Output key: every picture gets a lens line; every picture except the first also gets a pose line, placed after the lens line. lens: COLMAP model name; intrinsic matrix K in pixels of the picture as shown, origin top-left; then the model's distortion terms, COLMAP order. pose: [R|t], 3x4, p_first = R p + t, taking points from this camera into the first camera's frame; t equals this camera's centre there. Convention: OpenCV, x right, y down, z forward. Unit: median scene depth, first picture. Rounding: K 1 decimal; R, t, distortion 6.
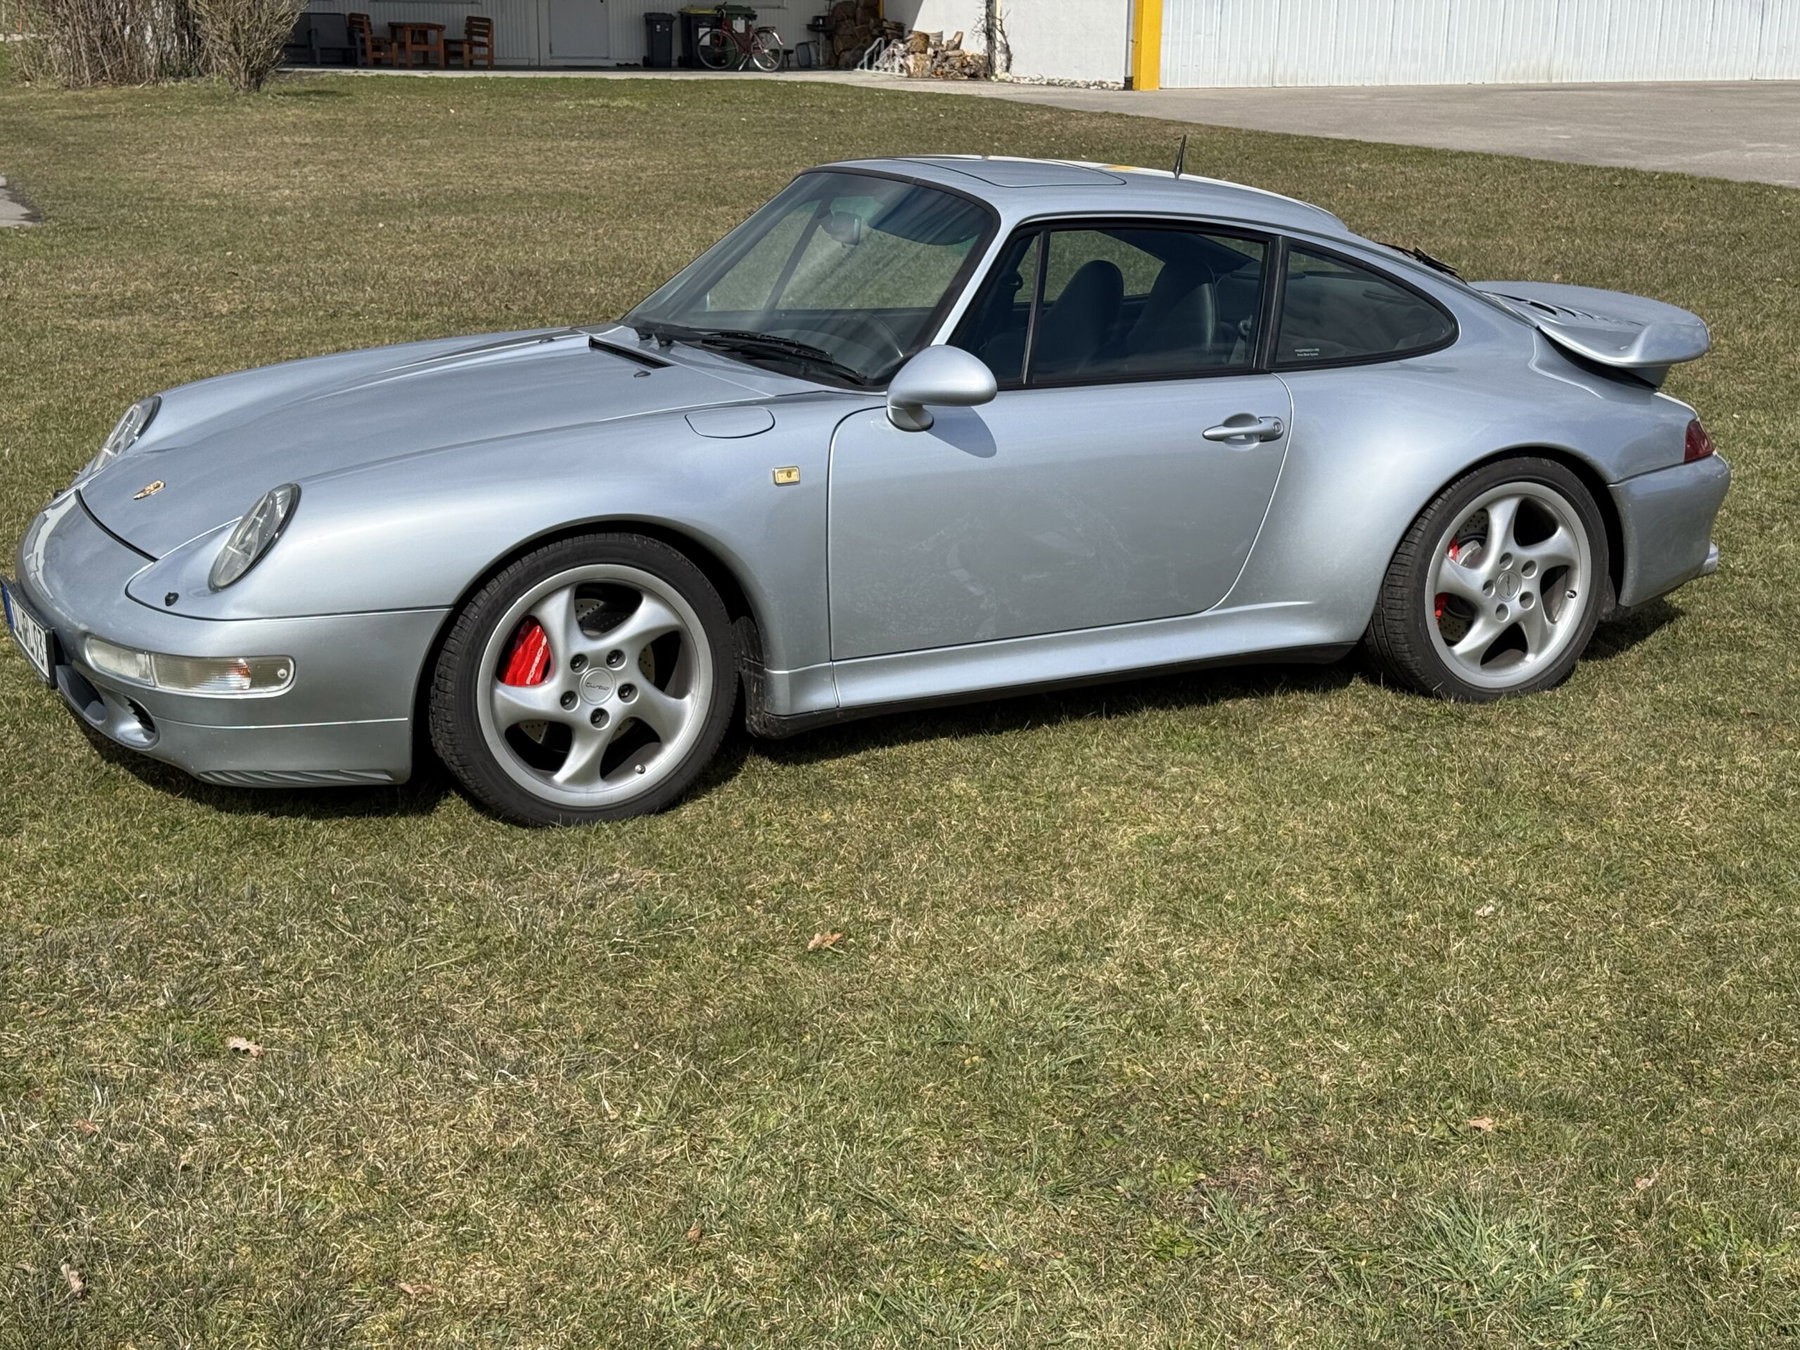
lens RADIAL K [[2421.4, 0, 900.0], [0, 2421.4, 675.0], [0, 0, 1]] dist [0.187482, -0.362347]
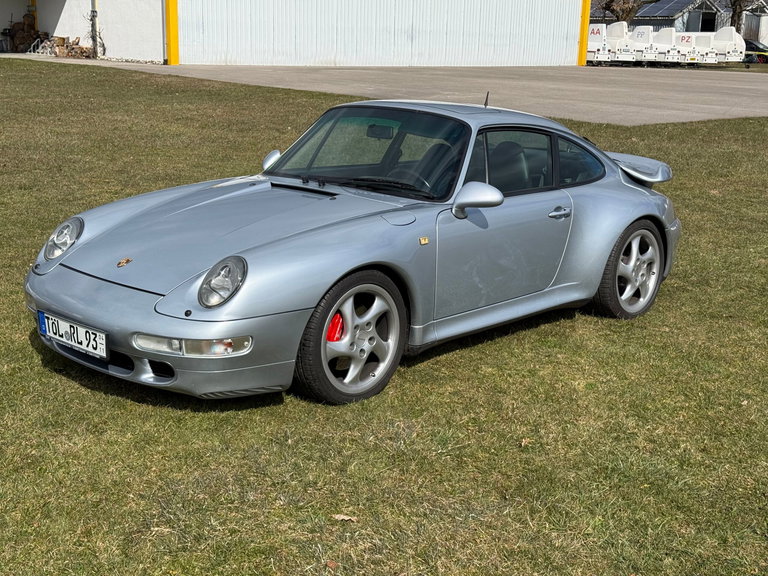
lens RADIAL K [[1033.1, 0, 384.0], [0, 1033.1, 288.0], [0, 0, 1]] dist [0.187482, -0.362347]
pose [[0.945813, -0.060716, 0.318986, -0.338415], [0.068506, 0.997563, -0.013250, -0.023369], [-0.317404, 0.034385, 0.947667, 0.078016]]
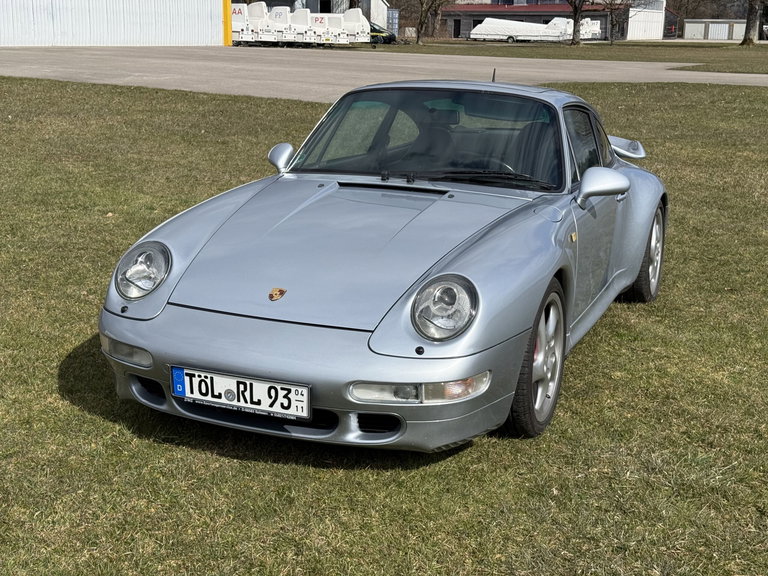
lens RADIAL K [[1033.1, 0, 384.0], [0, 1033.1, 288.0], [0, 0, 1]] dist [0.187482, -0.362347]
pose [[0.780322, -0.146755, 0.607915, -0.598555], [0.153127, 0.987322, 0.041791, -0.086395], [-0.606341, 0.060478, 0.792902, 0.356627]]
